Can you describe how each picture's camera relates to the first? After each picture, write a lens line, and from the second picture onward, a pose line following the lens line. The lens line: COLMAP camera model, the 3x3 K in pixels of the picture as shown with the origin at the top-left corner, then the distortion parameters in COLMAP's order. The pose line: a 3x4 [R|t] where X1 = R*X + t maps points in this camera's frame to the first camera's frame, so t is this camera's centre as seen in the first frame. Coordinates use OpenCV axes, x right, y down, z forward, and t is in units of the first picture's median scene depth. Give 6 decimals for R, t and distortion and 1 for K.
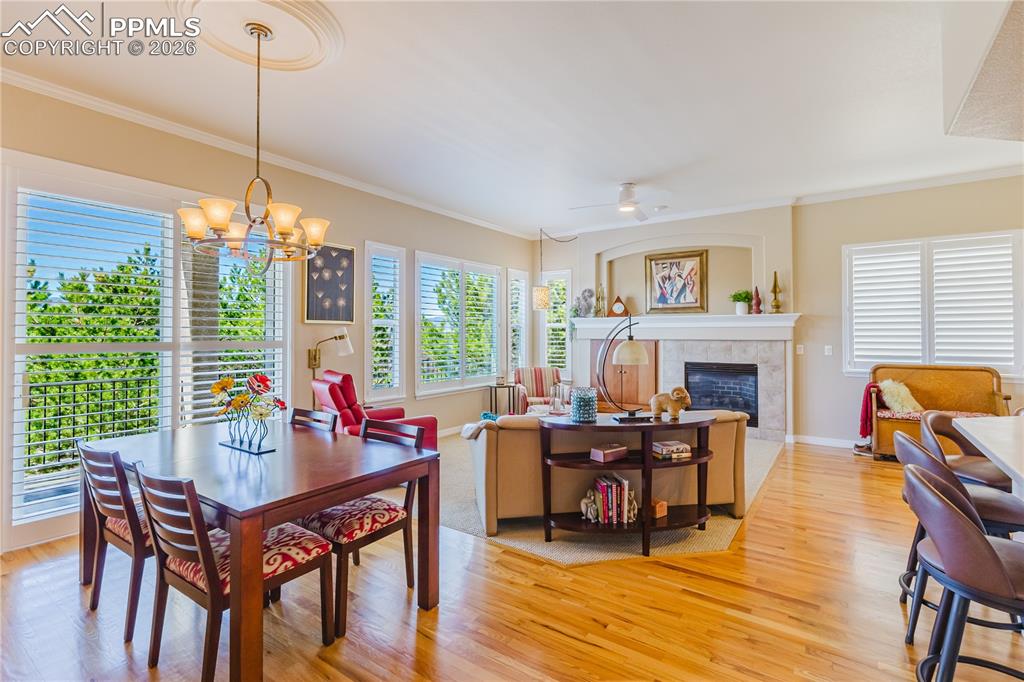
lens RADIAL K [[476.8, 0, 511.7], [0, 476.8, 333.1], [0, 0, 1]] dist [0.004031, 0.000885]
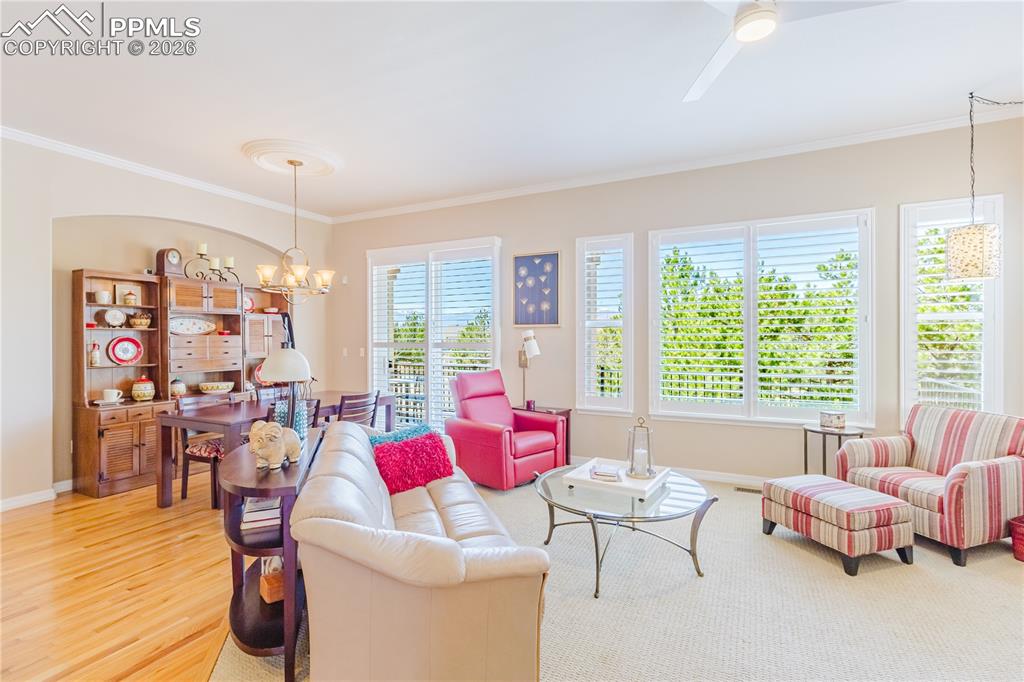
lens RADIAL K [[476.8, 0, 511.6], [0, 476.8, 341.7], [0, 0, 1]] dist [0.004031, 0.000885]
pose [[0.147560, 0.006612, -0.989031, 0.655521], [0.001367, 0.999975, 0.006889, 0.004437], [0.989052, -0.002368, 0.147547, 0.779562]]
